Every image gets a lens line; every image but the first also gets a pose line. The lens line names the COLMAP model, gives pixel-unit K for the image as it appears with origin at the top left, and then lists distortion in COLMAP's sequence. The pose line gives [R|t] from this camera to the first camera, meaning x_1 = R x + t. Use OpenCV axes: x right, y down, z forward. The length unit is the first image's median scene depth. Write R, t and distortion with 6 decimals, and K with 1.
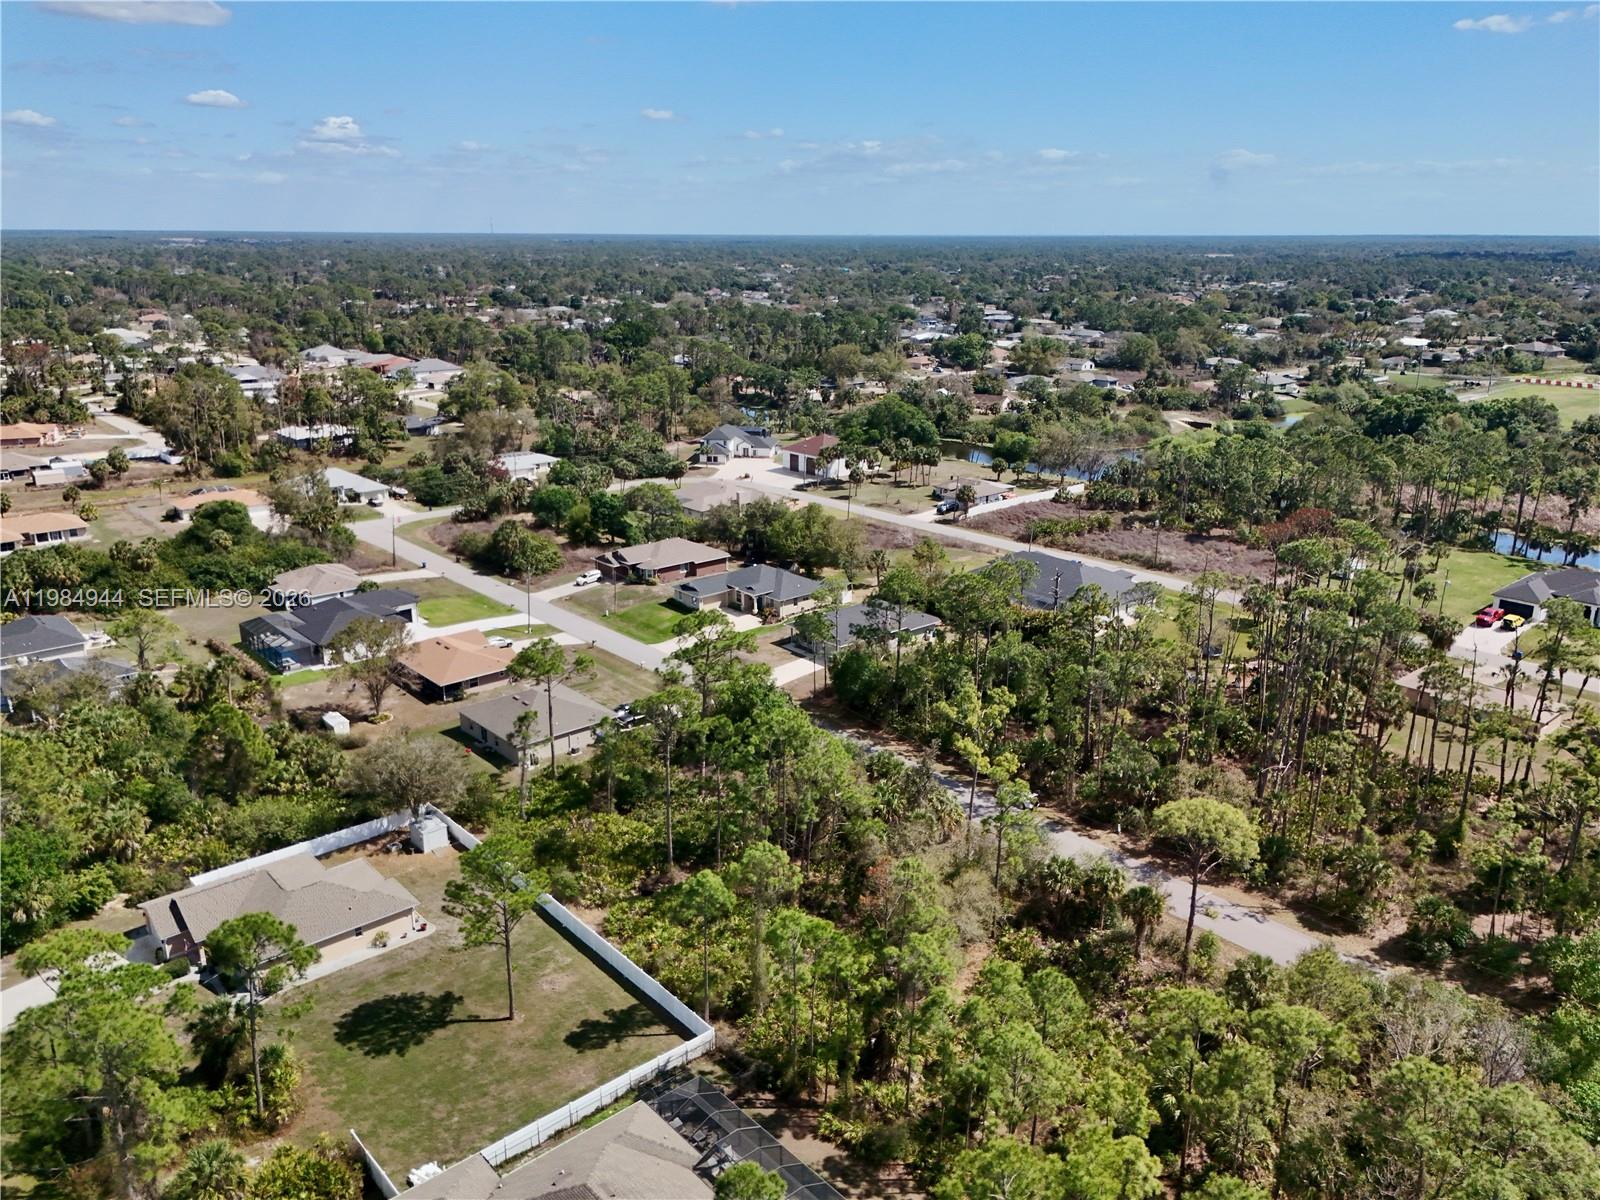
lens RADIAL K [[1198.6, 0, 804.7], [0, 1198.6, 599.6], [0, 0, 1]] dist [0.080510, -0.088593]
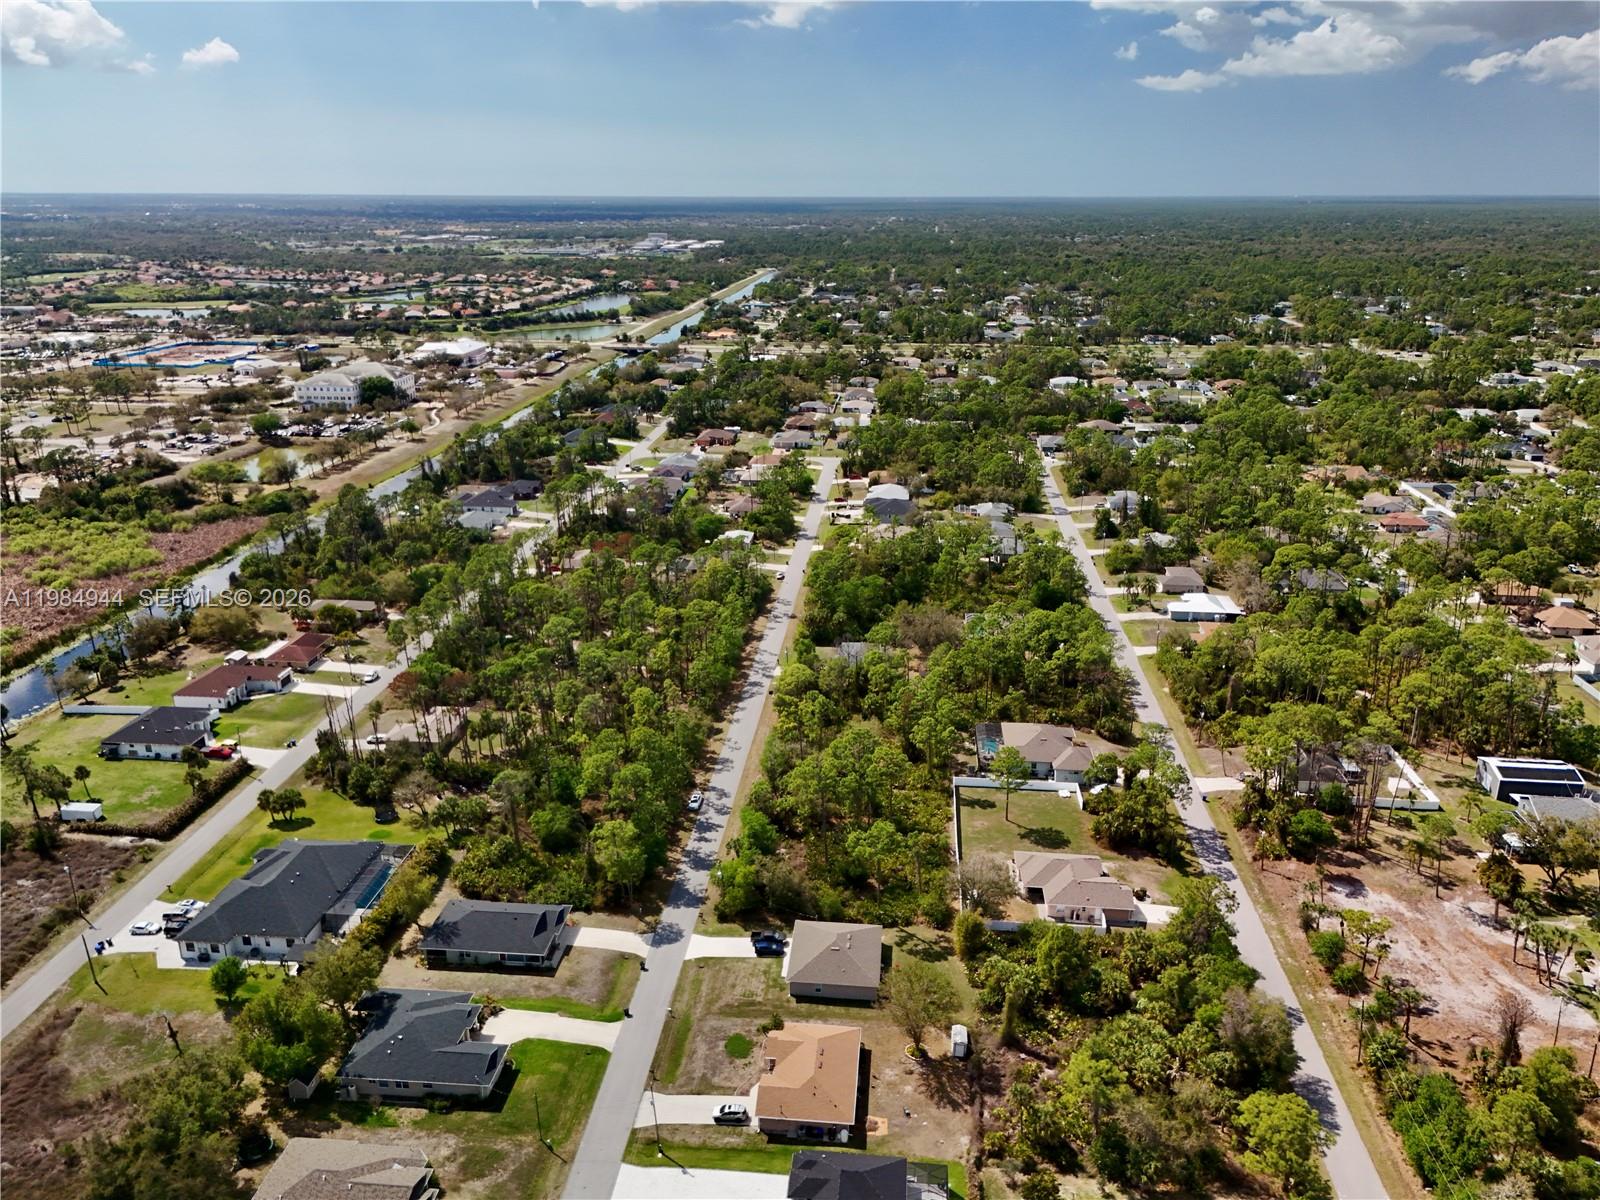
lens RADIAL K [[1172.5, 0, 802.0], [0, 1172.5, 606.7], [0, 0, 1]] dist [0.081052, -0.086023]
pose [[-0.682946, -0.247887, 0.687122, -0.696803], [0.211103, 0.833543, 0.510530, -0.615363], [-0.699300, 0.493718, -0.516936, 1.081674]]
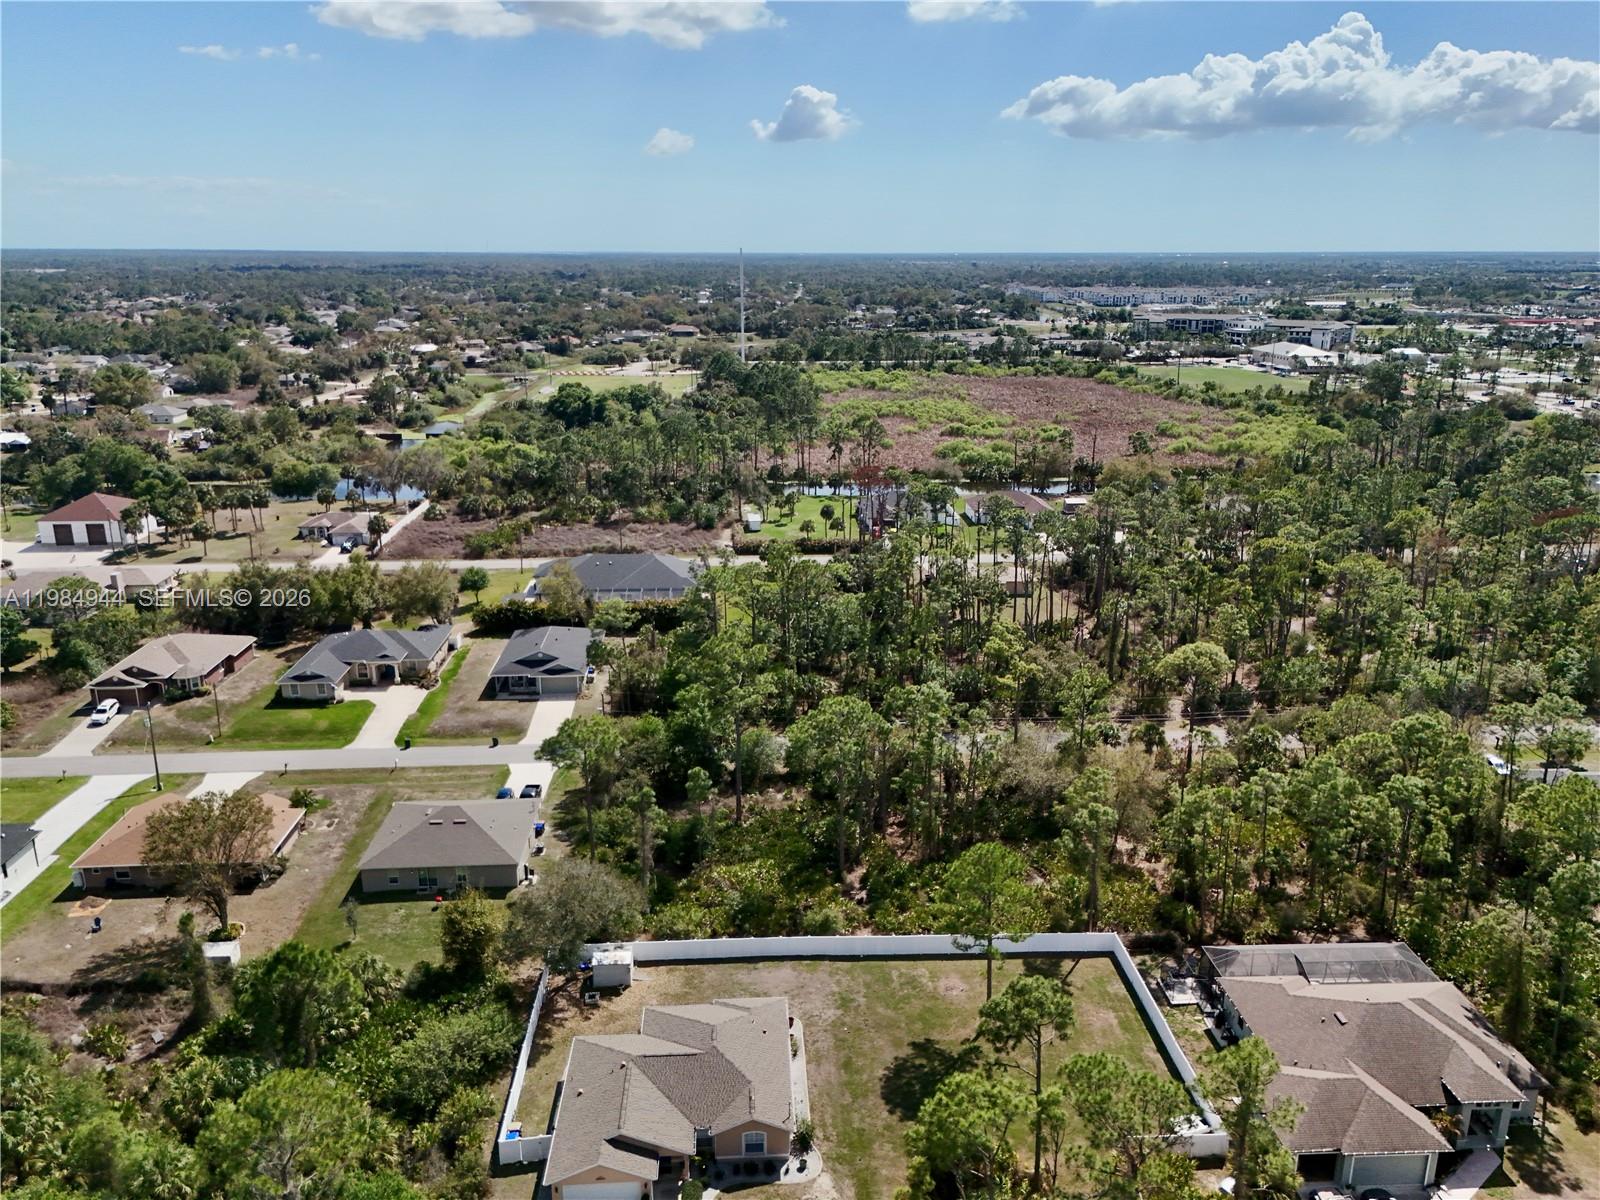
lens RADIAL K [[1176.8, 0, 802.6], [0, 1176.8, 601.3], [0, 0, 1]] dist [0.063756, -0.055853]
pose [[0.618773, -0.226902, 0.752087, -0.472443], [0.230313, 0.967707, 0.102465, -0.063040], [-0.751050, 0.109813, 0.651050, 0.202545]]
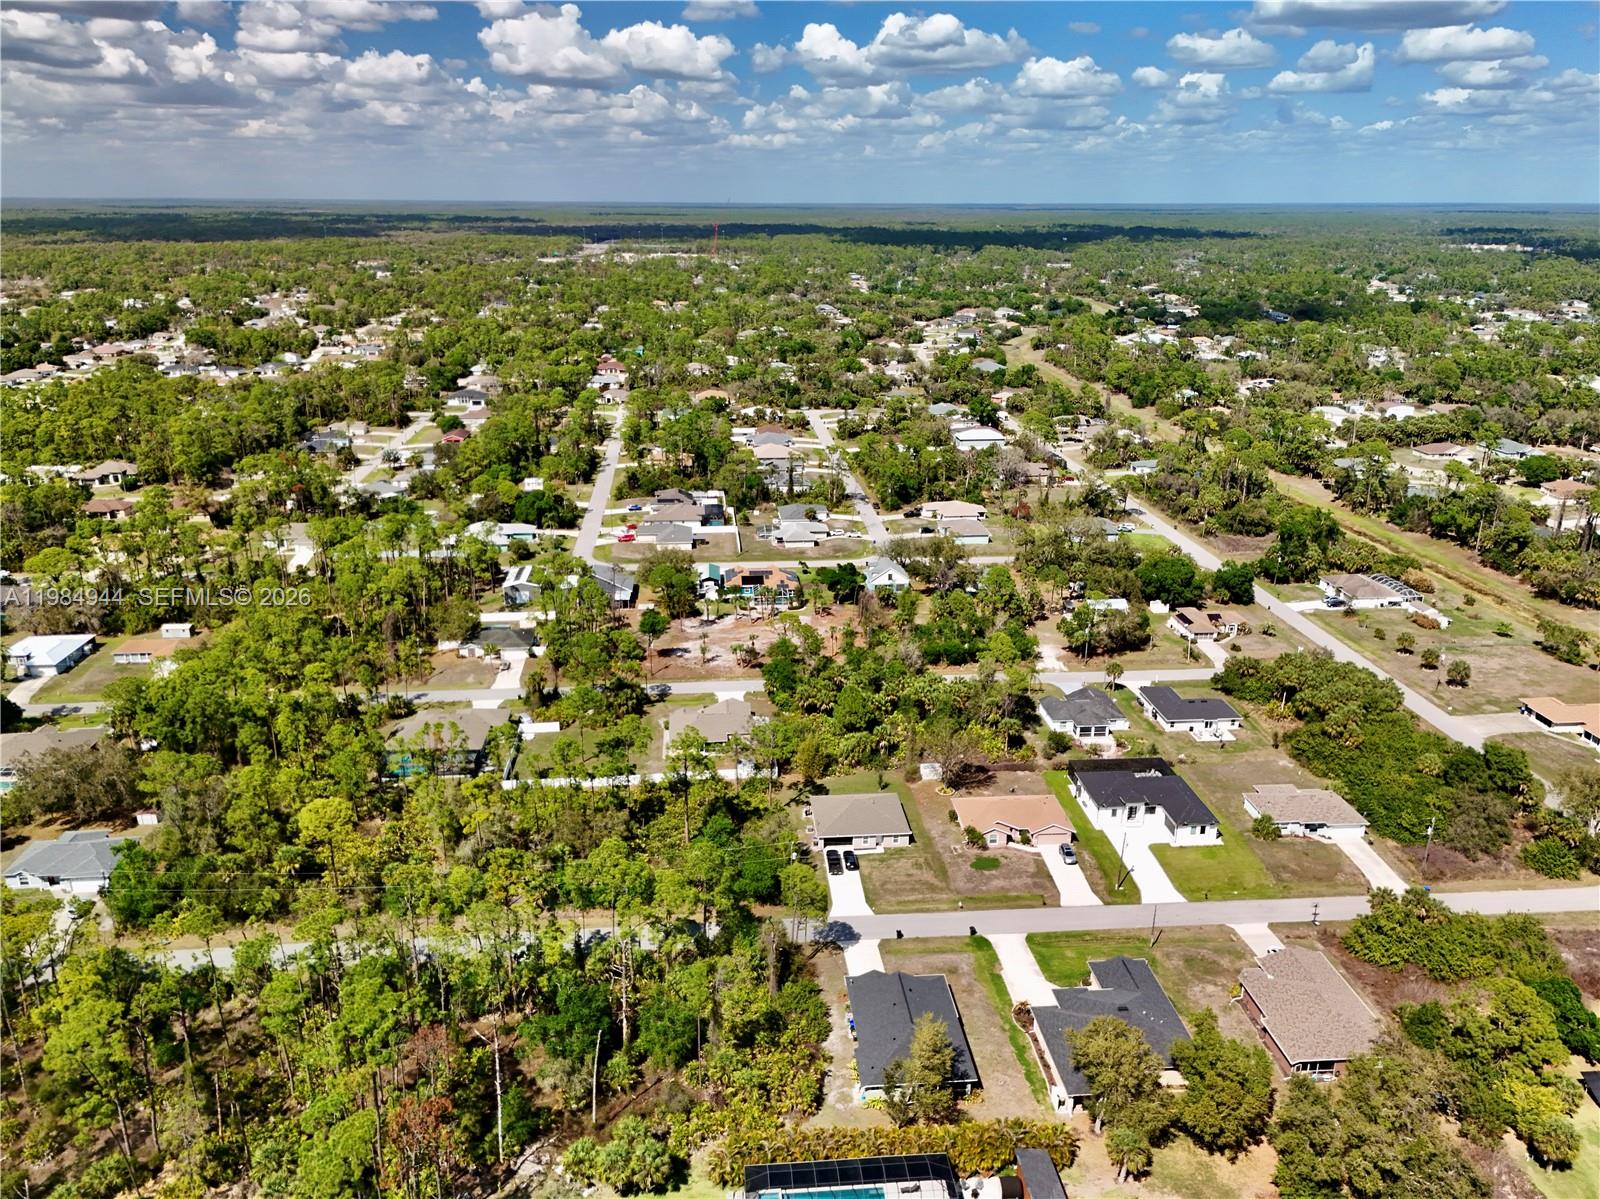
lens RADIAL K [[1200.0, 0, 799.4], [0, 1200.0, 601.6], [0, 0, 1]] dist [0.074807, -0.074329]
pose [[-0.594798, 0.251967, -0.763367, 0.583074], [-0.240690, 0.850223, 0.468176, -0.536078], [0.766997, 0.462205, -0.445065, 1.052799]]
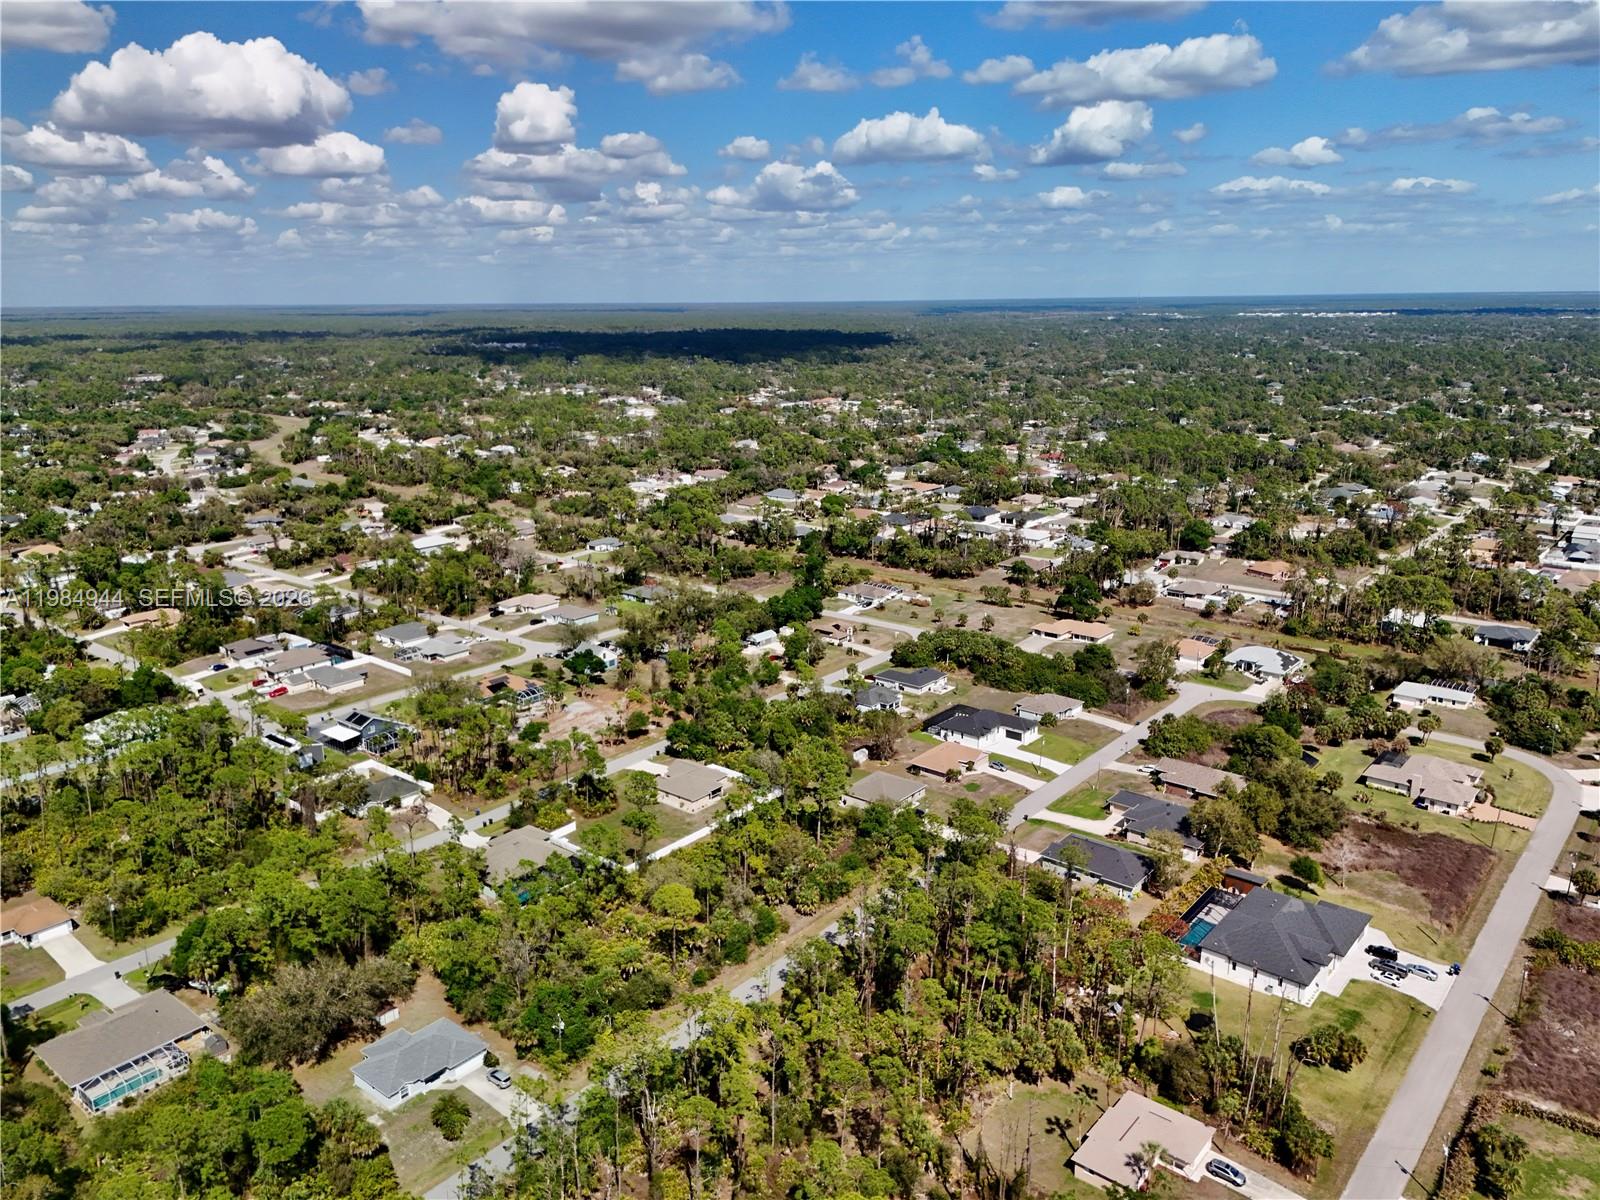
lens RADIAL K [[1174.6, 0, 800.9], [0, 1174.6, 599.6], [0, 0, 1]] dist [0.090247, -0.097544]
pose [[0.157403, 0.243751, -0.956979, 1.056987], [-0.279918, 0.940327, 0.193469, -0.367823], [0.947032, 0.237423, 0.216241, 0.298030]]
